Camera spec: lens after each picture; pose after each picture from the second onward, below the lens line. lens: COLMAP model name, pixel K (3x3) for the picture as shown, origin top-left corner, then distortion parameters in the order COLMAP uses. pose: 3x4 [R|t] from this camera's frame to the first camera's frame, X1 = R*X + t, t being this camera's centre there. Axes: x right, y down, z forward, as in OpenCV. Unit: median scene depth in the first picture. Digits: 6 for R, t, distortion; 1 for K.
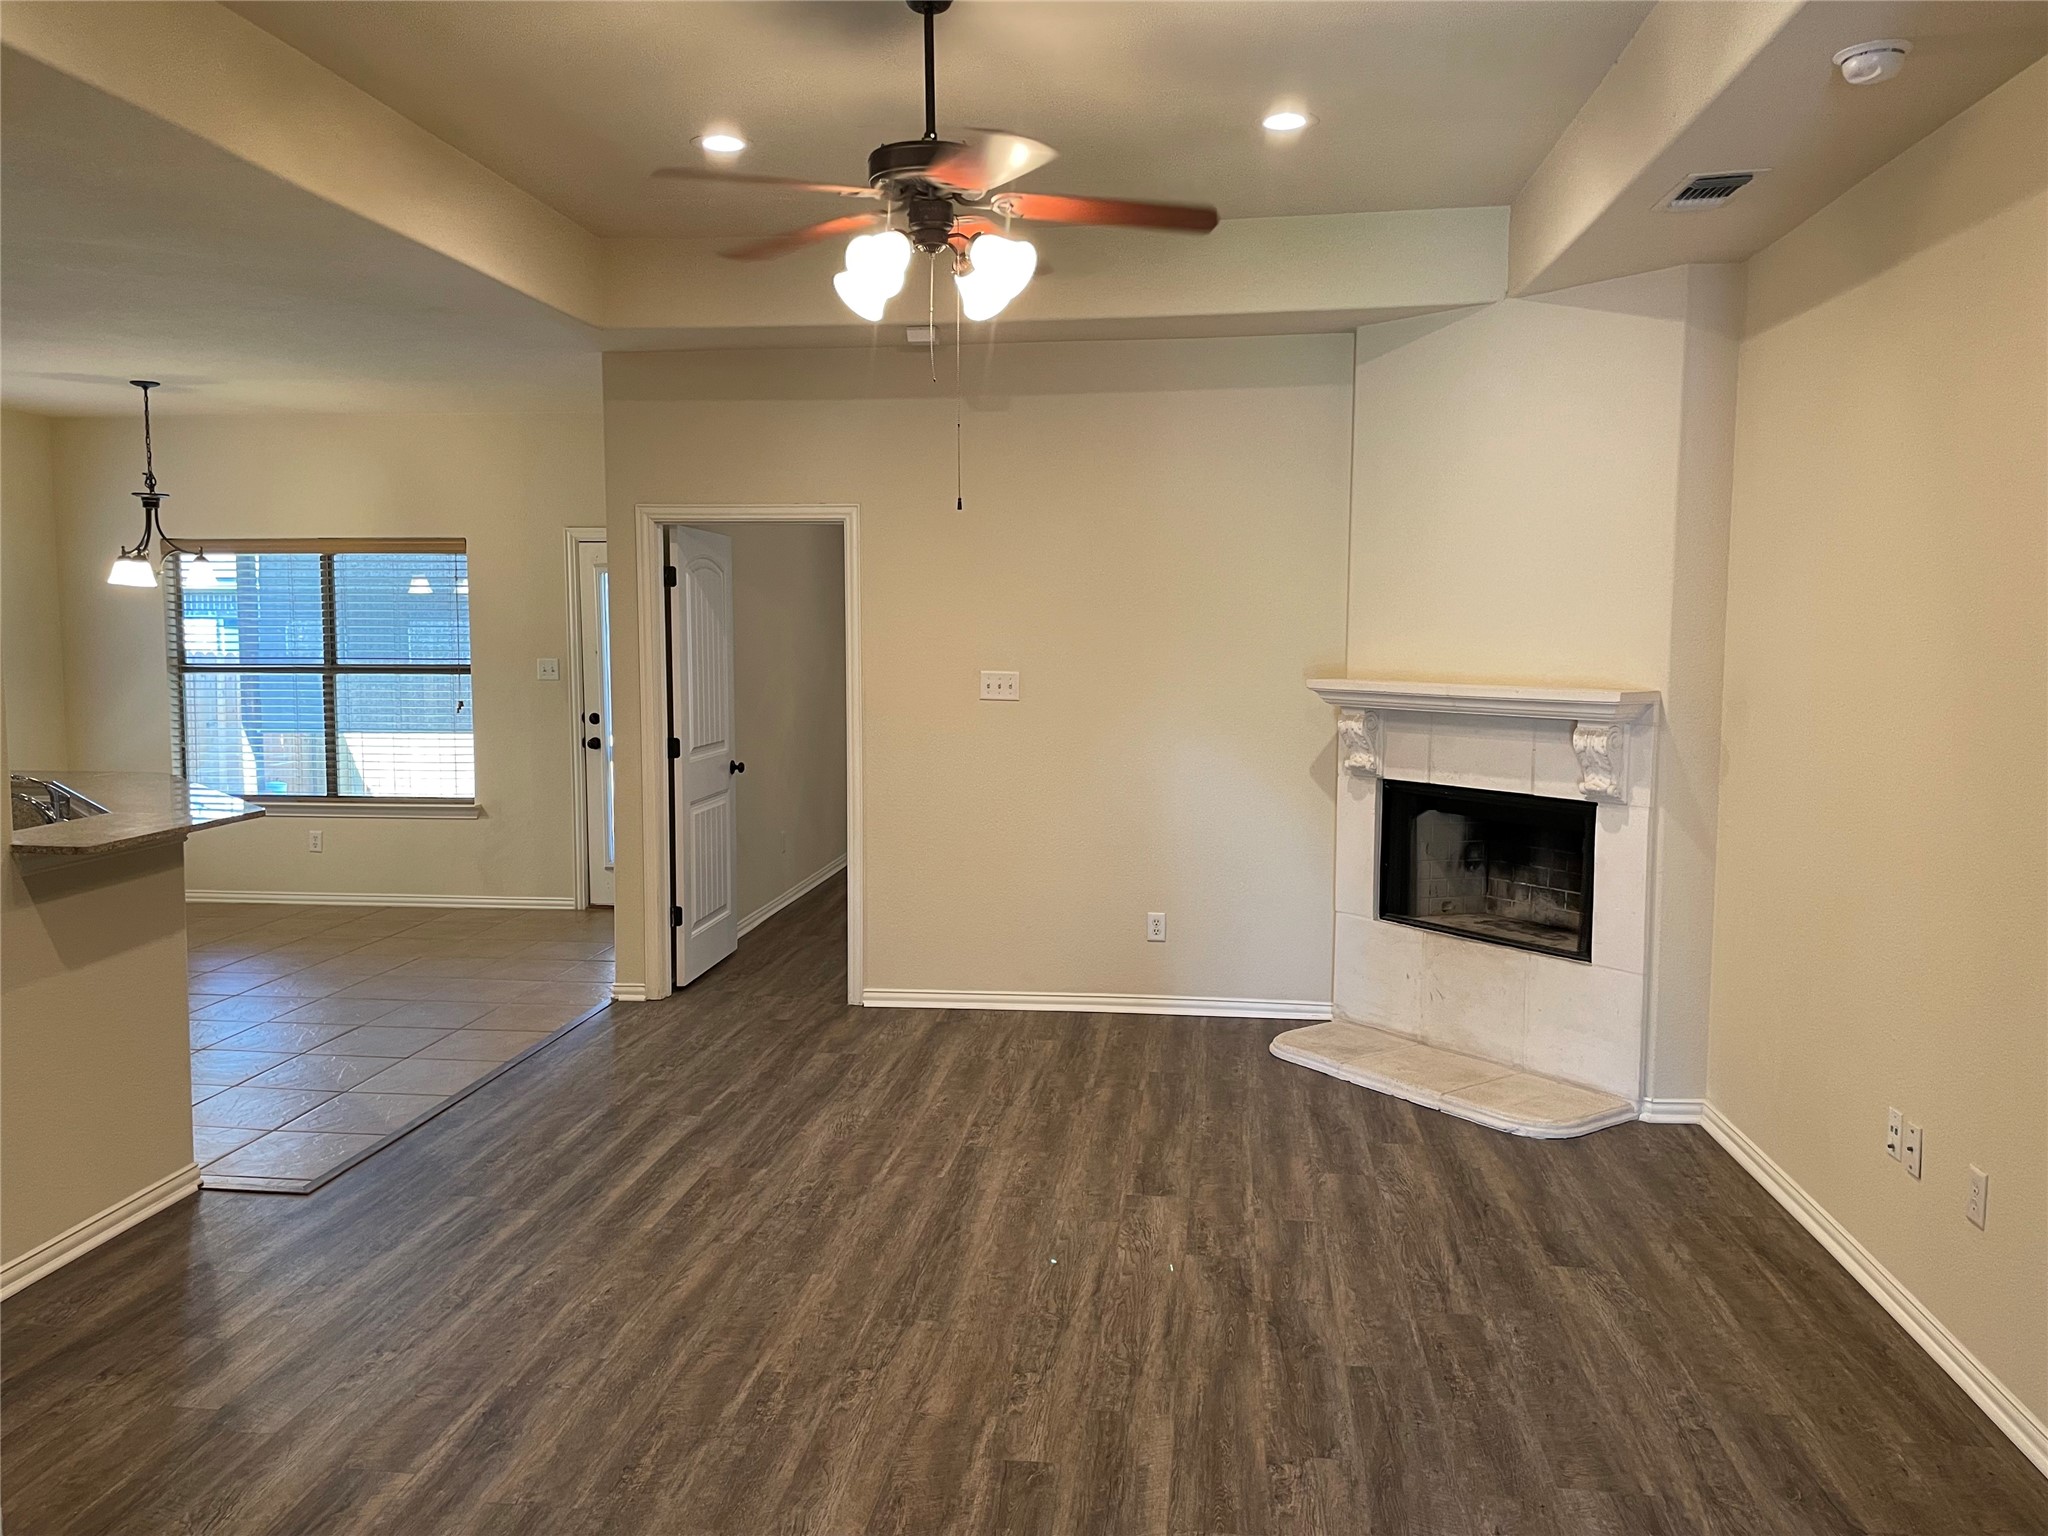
lens RADIAL K [[1564.7, 0, 1021.5], [0, 1564.7, 754.7], [0, 0, 1]] dist [0.049947, 0.000958]
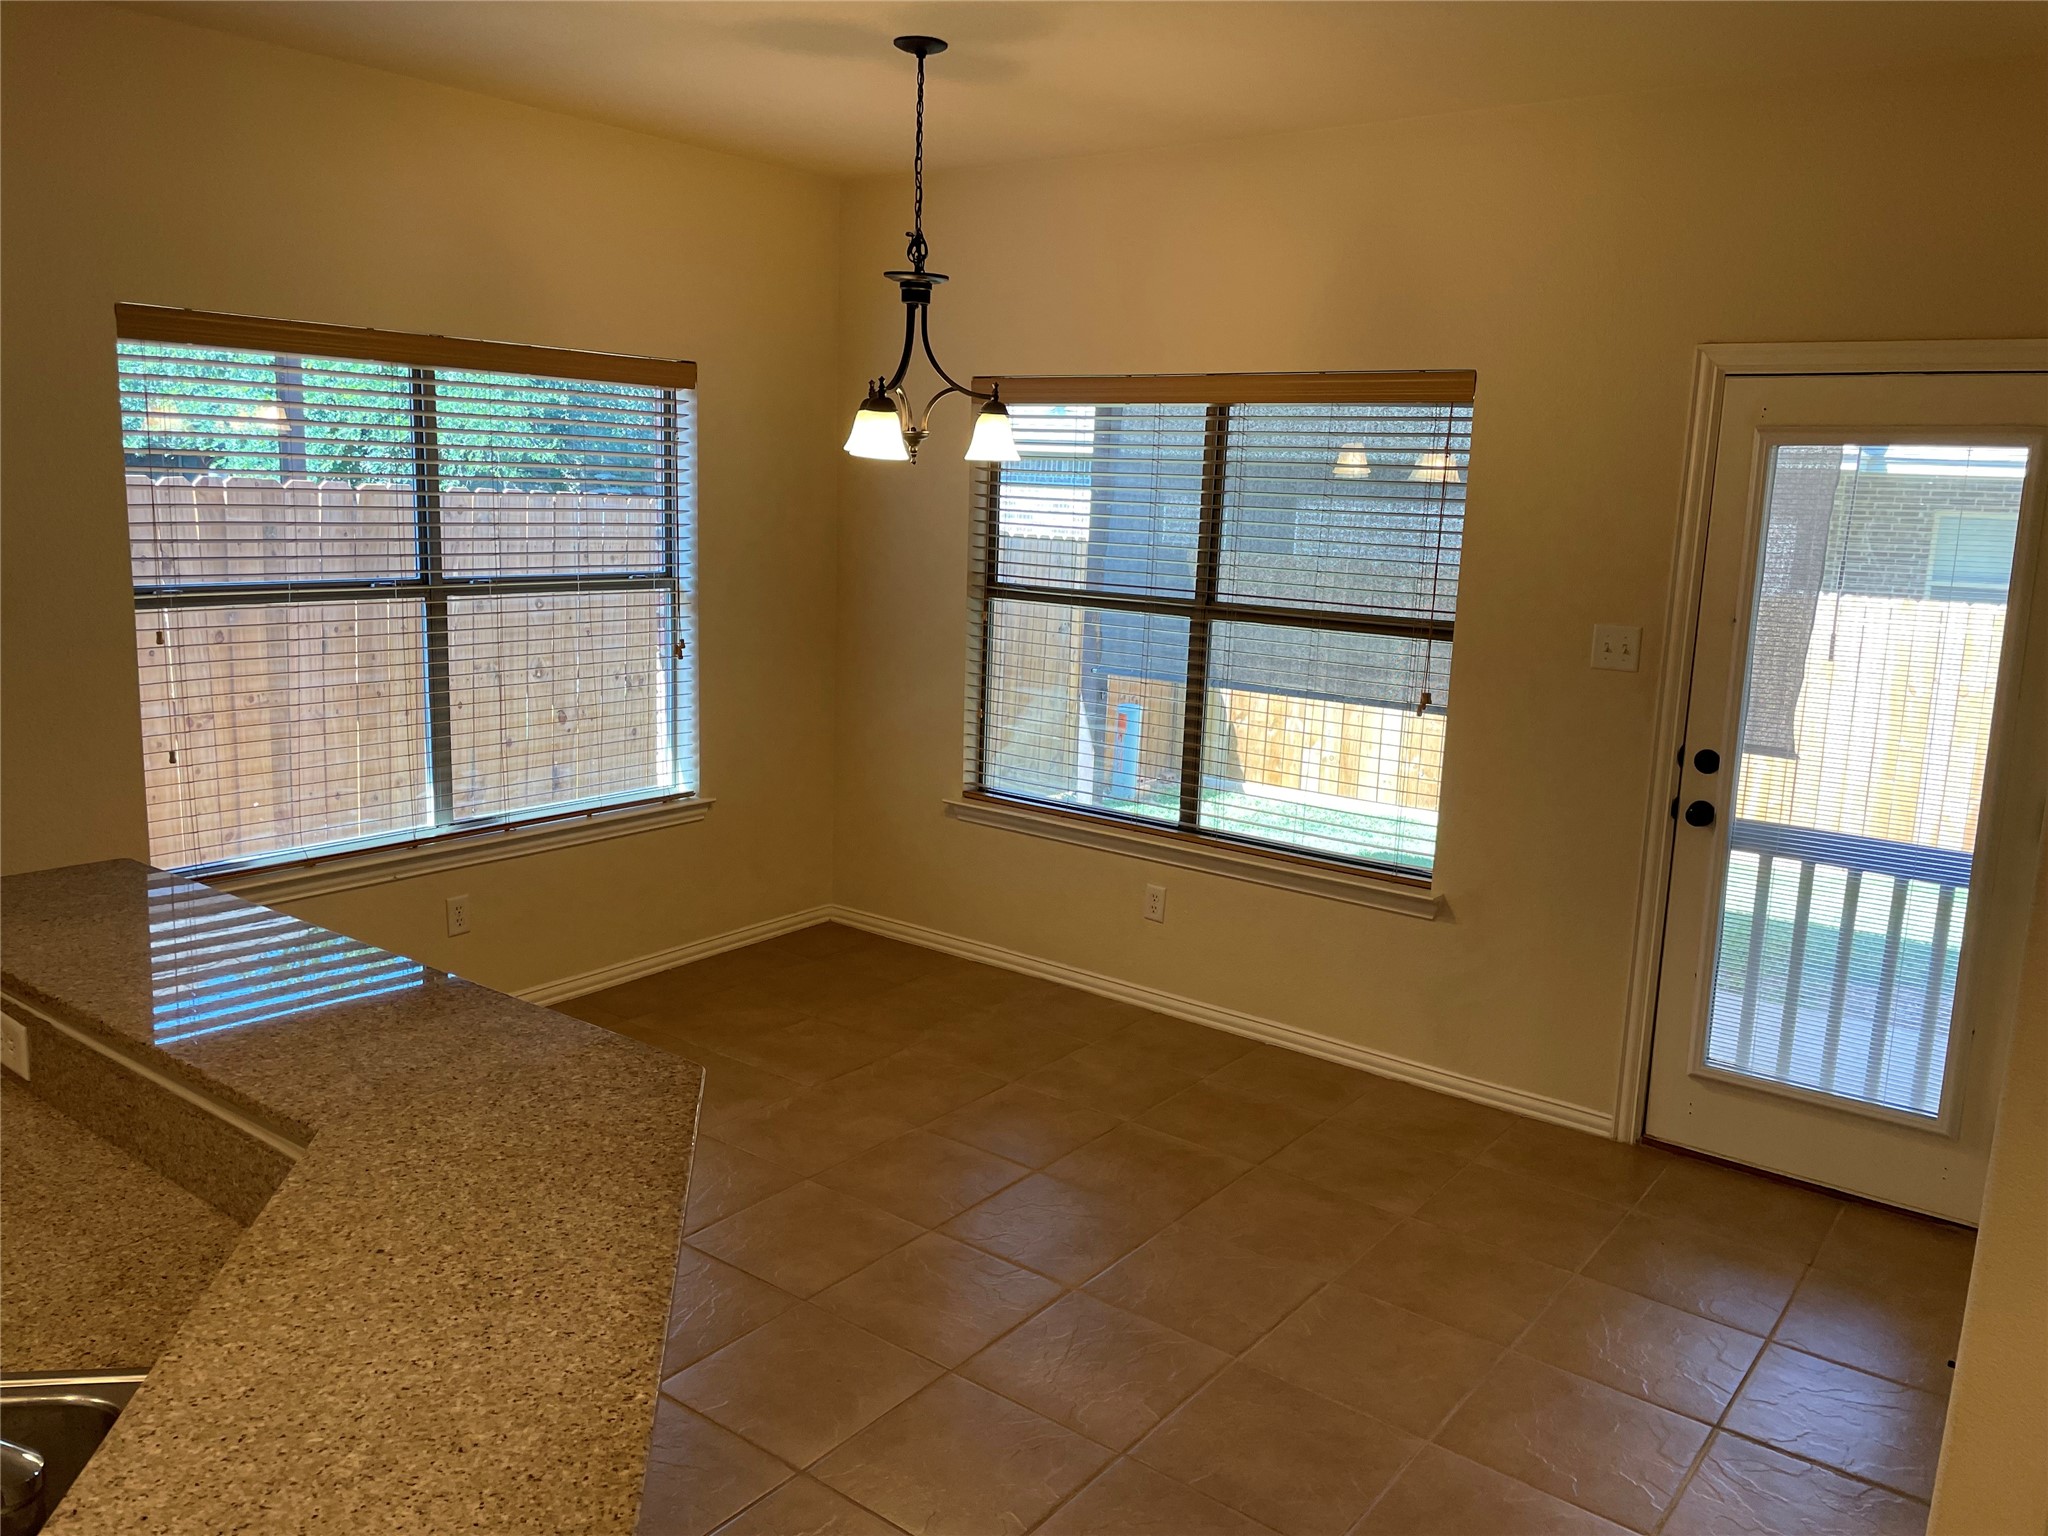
lens RADIAL K [[1564.7, 0, 1035.9], [0, 1564.7, 764.0], [0, 0, 1]] dist [0.049947, 0.000958]
pose [[0.866297, 0.122821, -0.484194, -0.211534], [-0.079151, 0.990807, 0.109714, -0.056744], [0.493218, -0.056720, 0.868055, 0.480468]]
